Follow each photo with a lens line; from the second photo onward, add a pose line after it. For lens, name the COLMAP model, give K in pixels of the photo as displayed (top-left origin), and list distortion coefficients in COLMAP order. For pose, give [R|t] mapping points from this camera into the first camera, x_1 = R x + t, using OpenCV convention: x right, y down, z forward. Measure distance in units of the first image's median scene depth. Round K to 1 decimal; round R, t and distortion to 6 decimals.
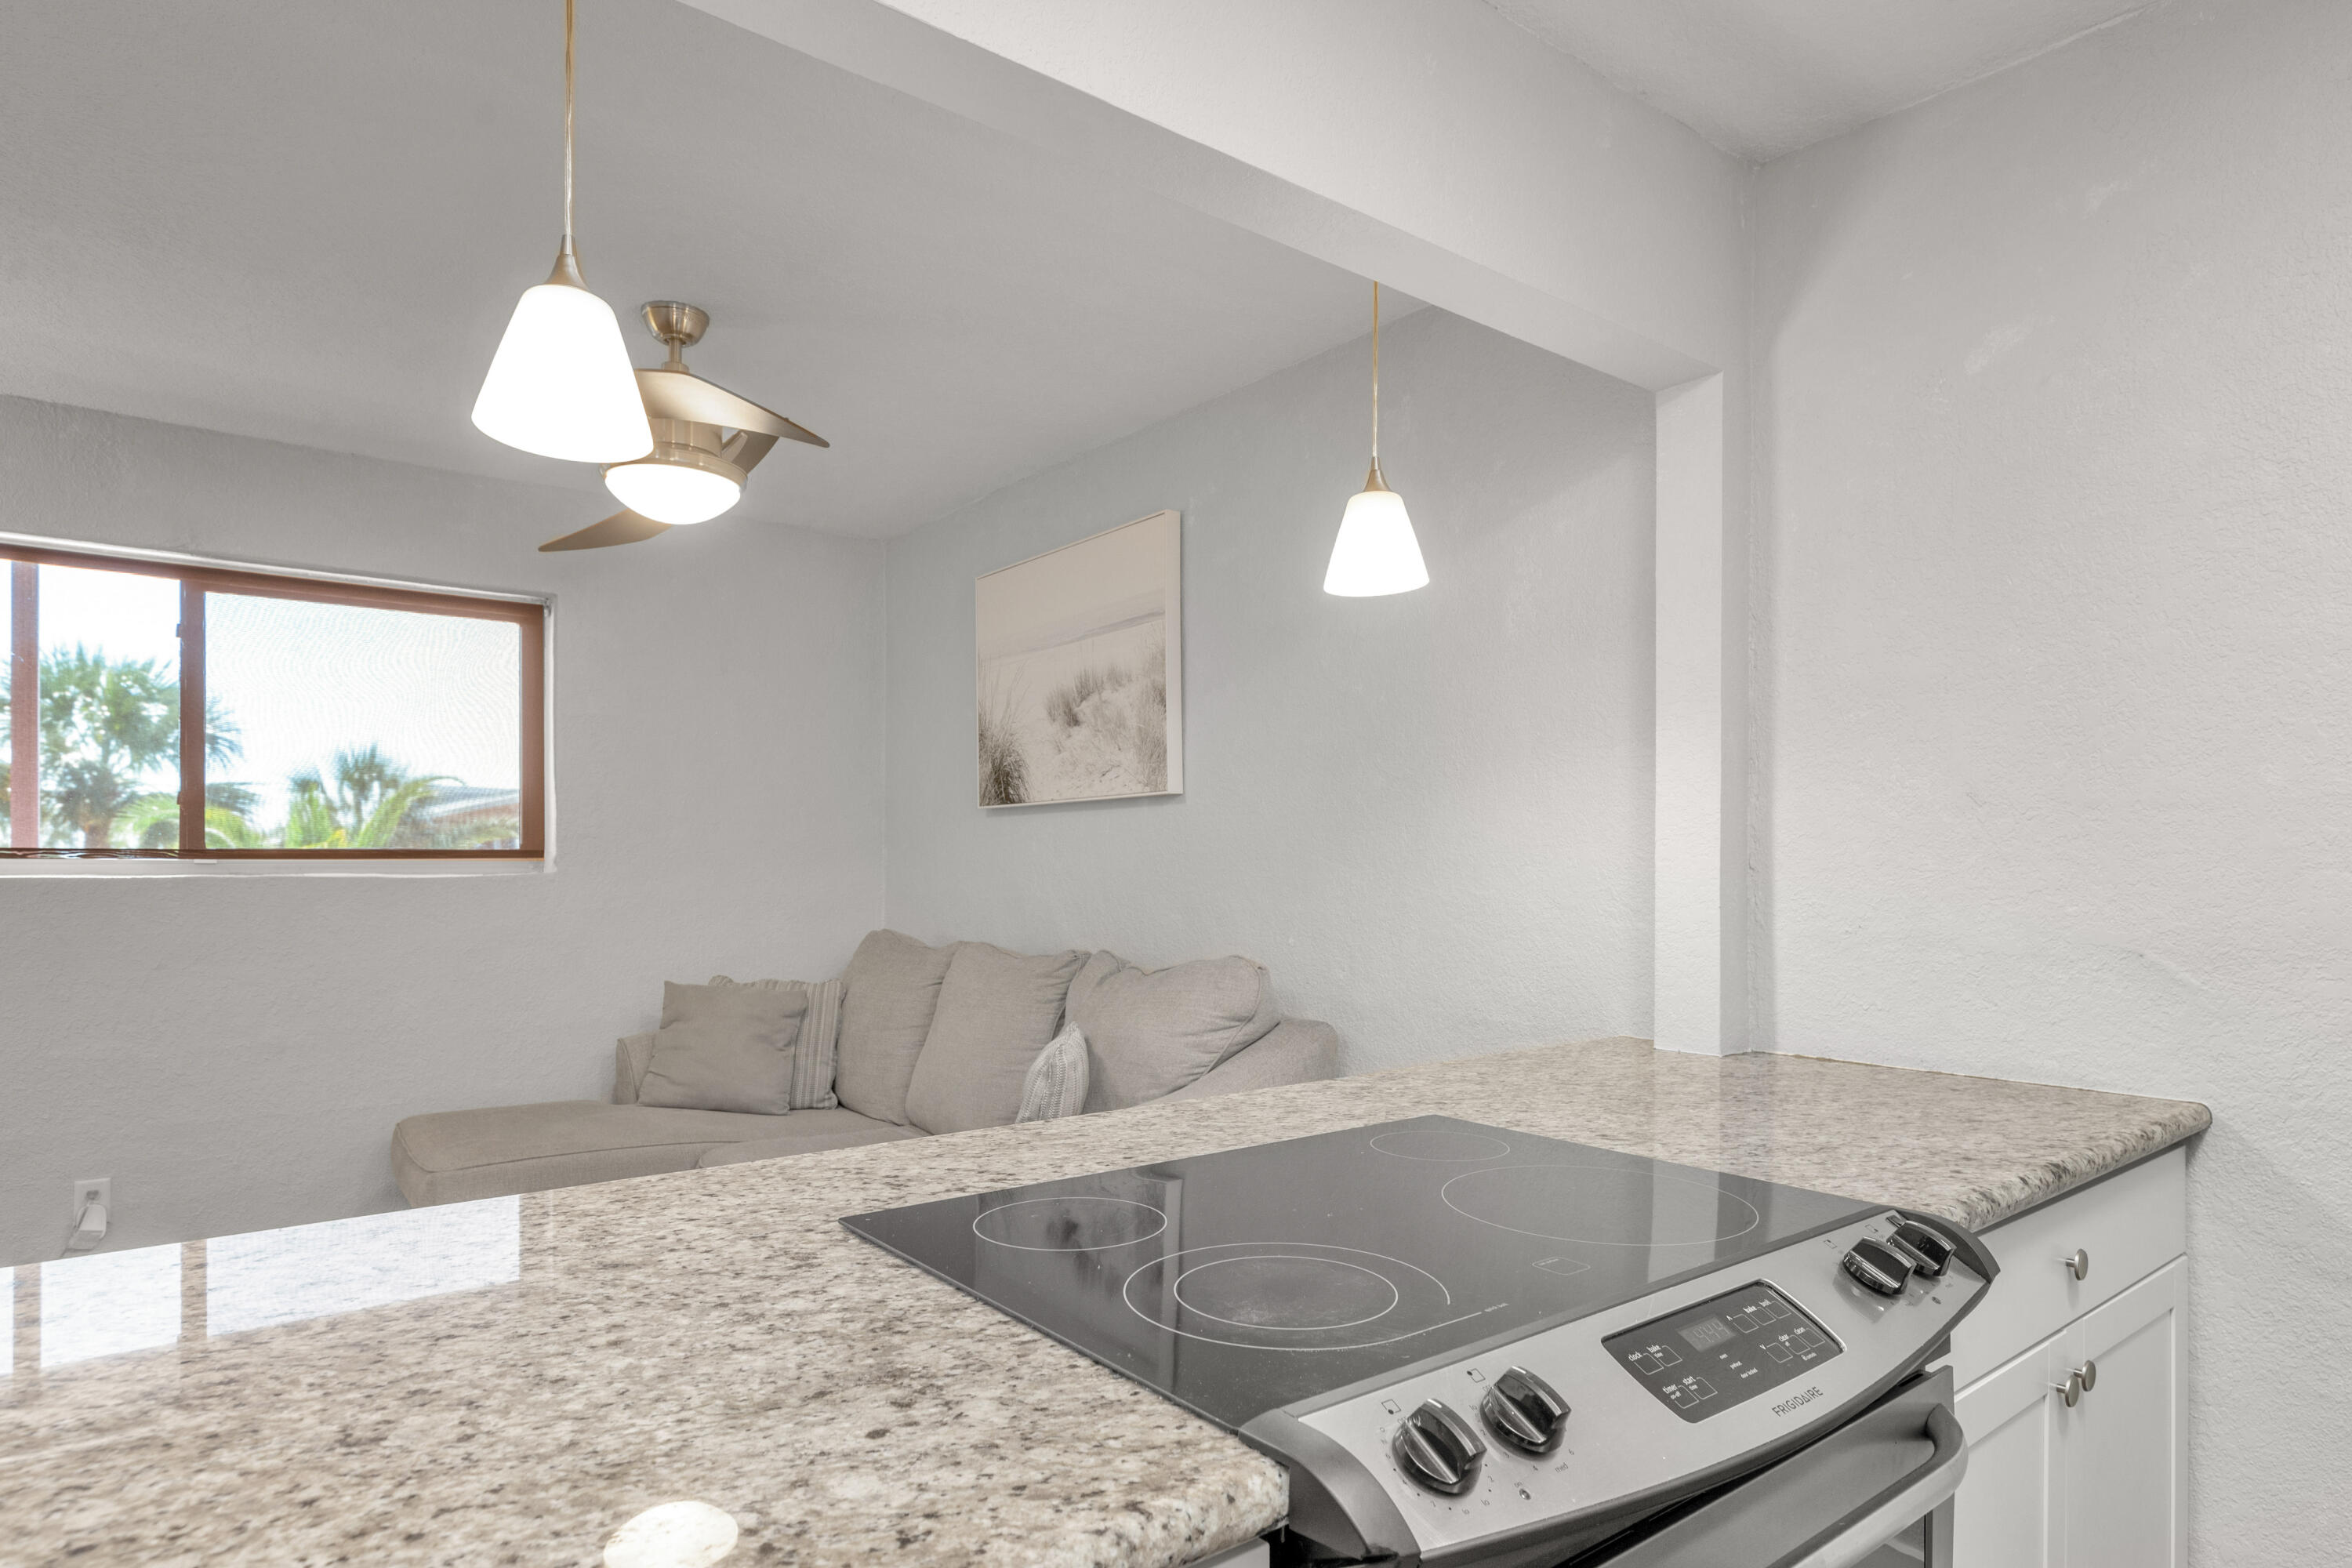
lens RADIAL K [[1277.4, 0, 1184.5], [0, 1277.4, 870.2], [0, 0, 1]] dist [-0.003950, -0.000610]
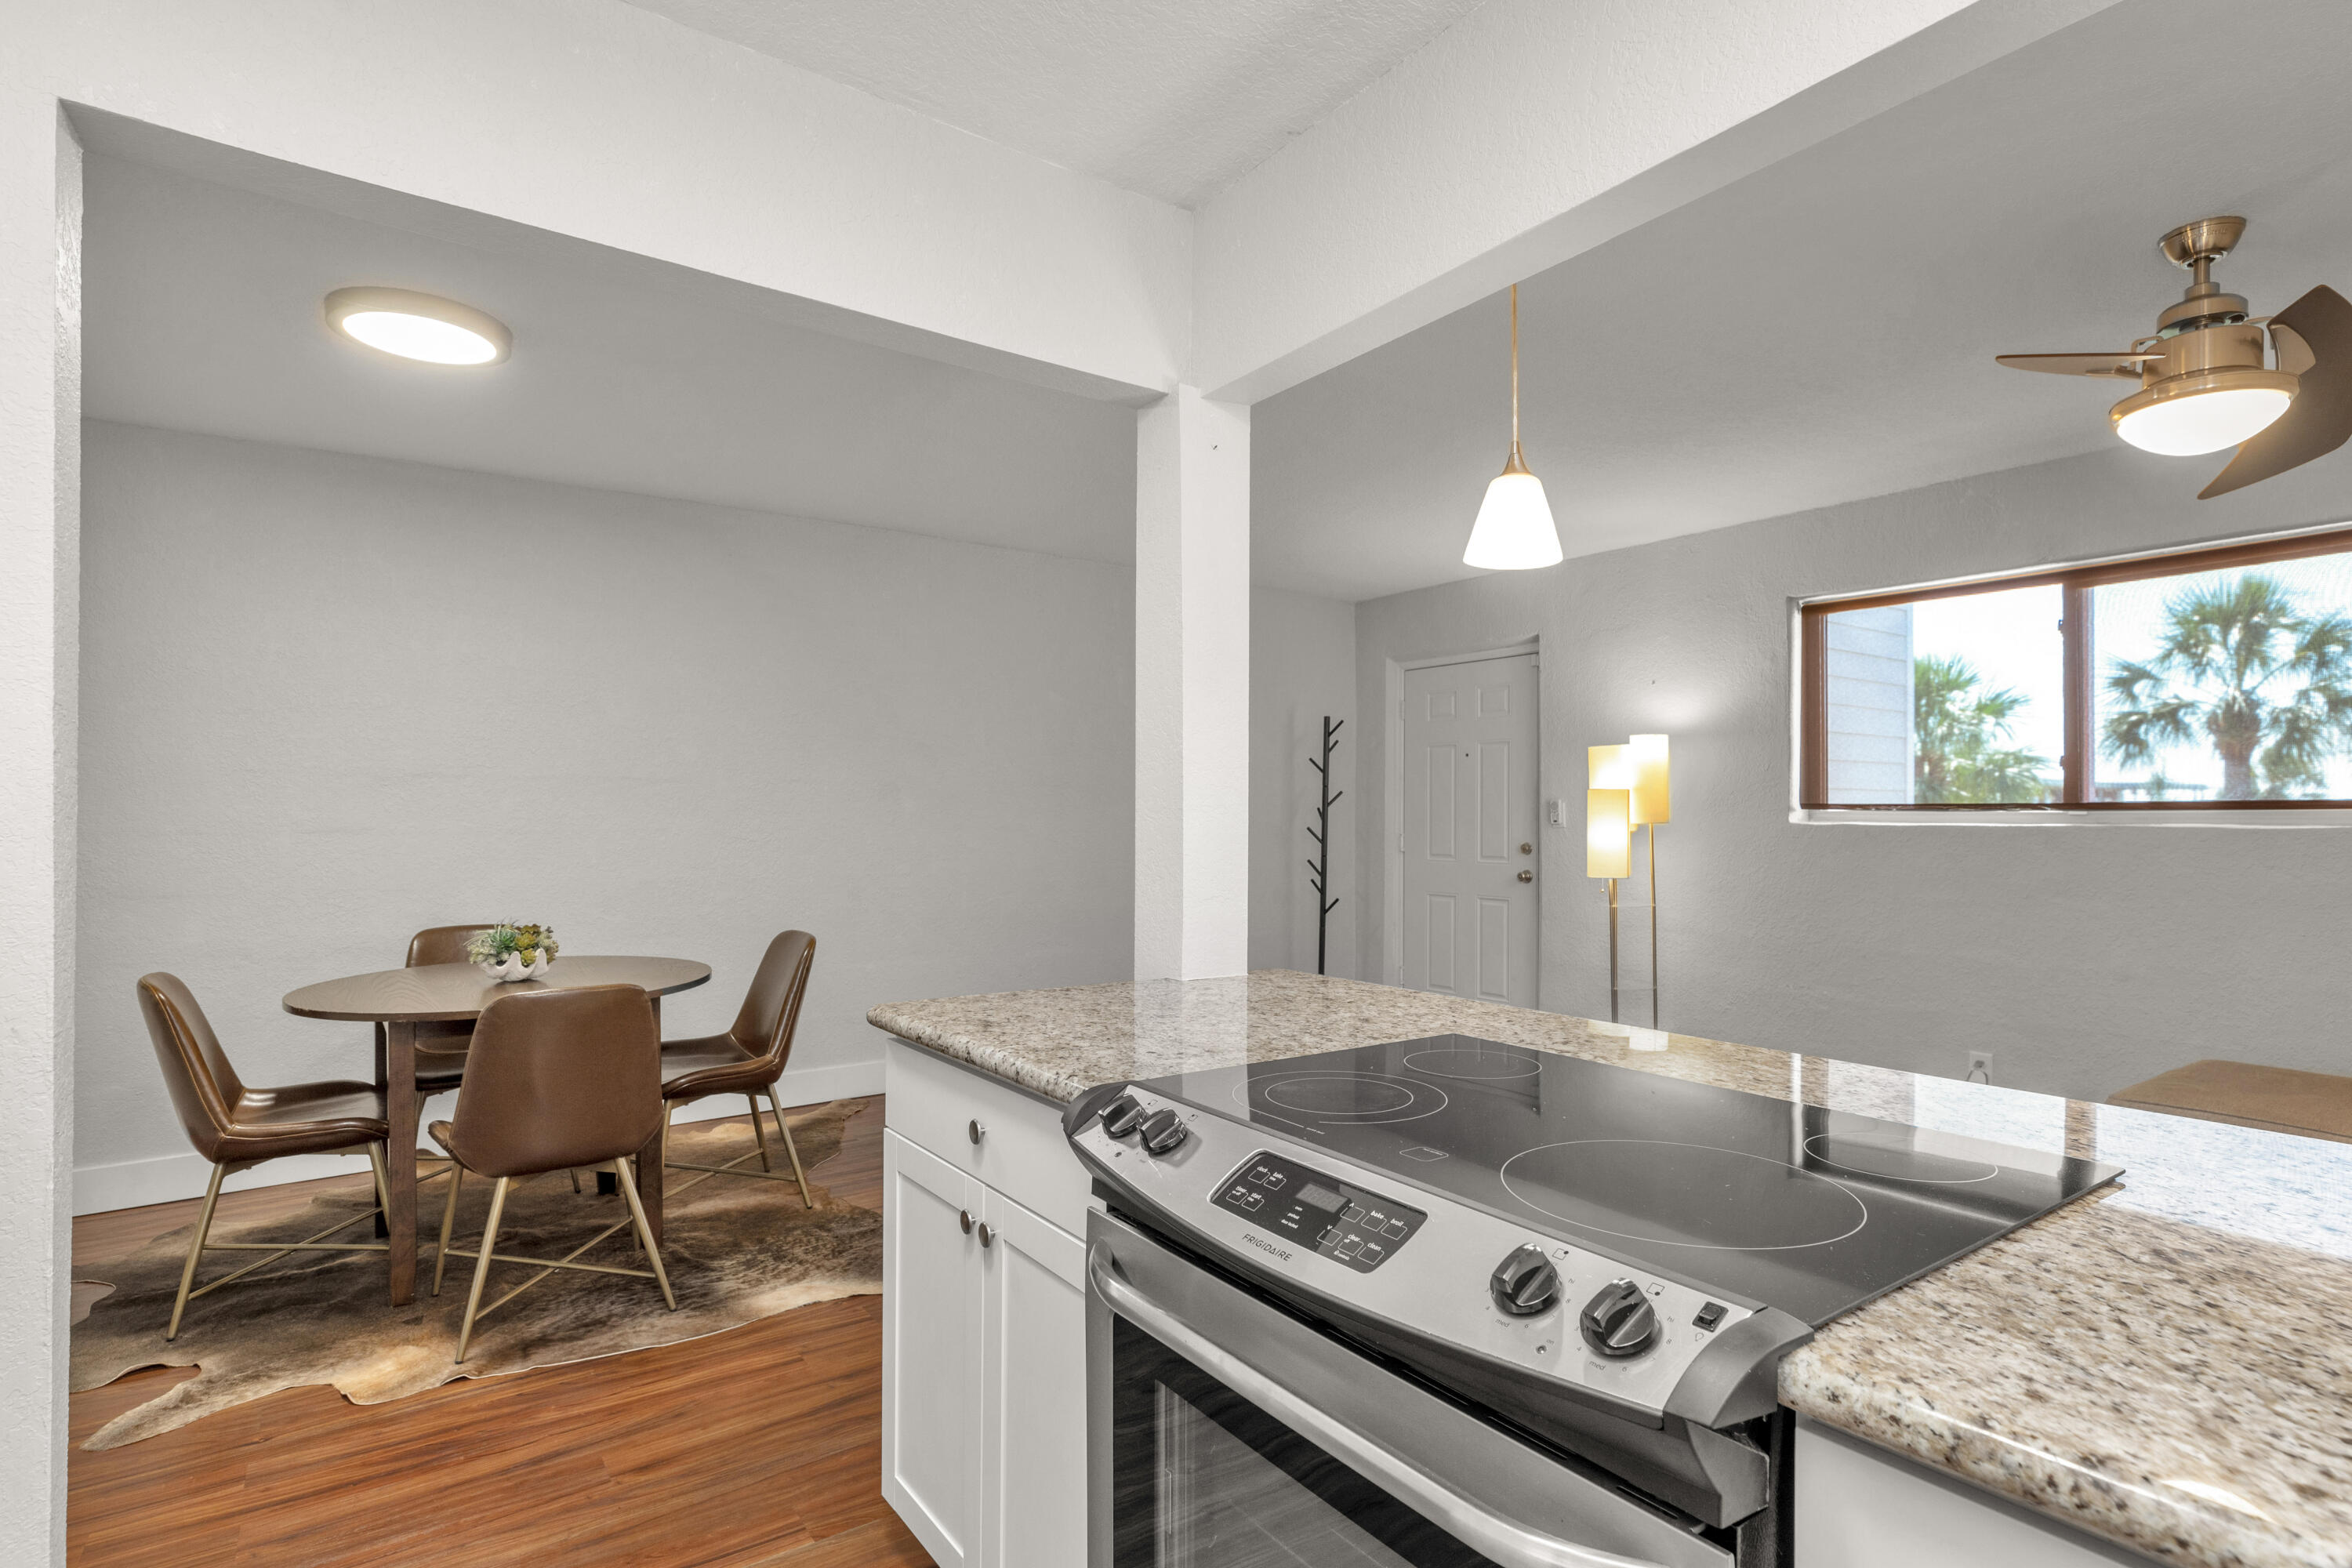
lens RADIAL K [[1208.8, 0, 1219.3], [0, 1208.8, 813.5], [0, 0, 1]] dist [-0.009611, 0.002502]
pose [[-0.042561, -0.002092, -0.999092, 0.512677], [-0.004291, 0.999989, -0.001911, -0.000675], [0.999085, 0.004206, -0.042570, 0.310091]]
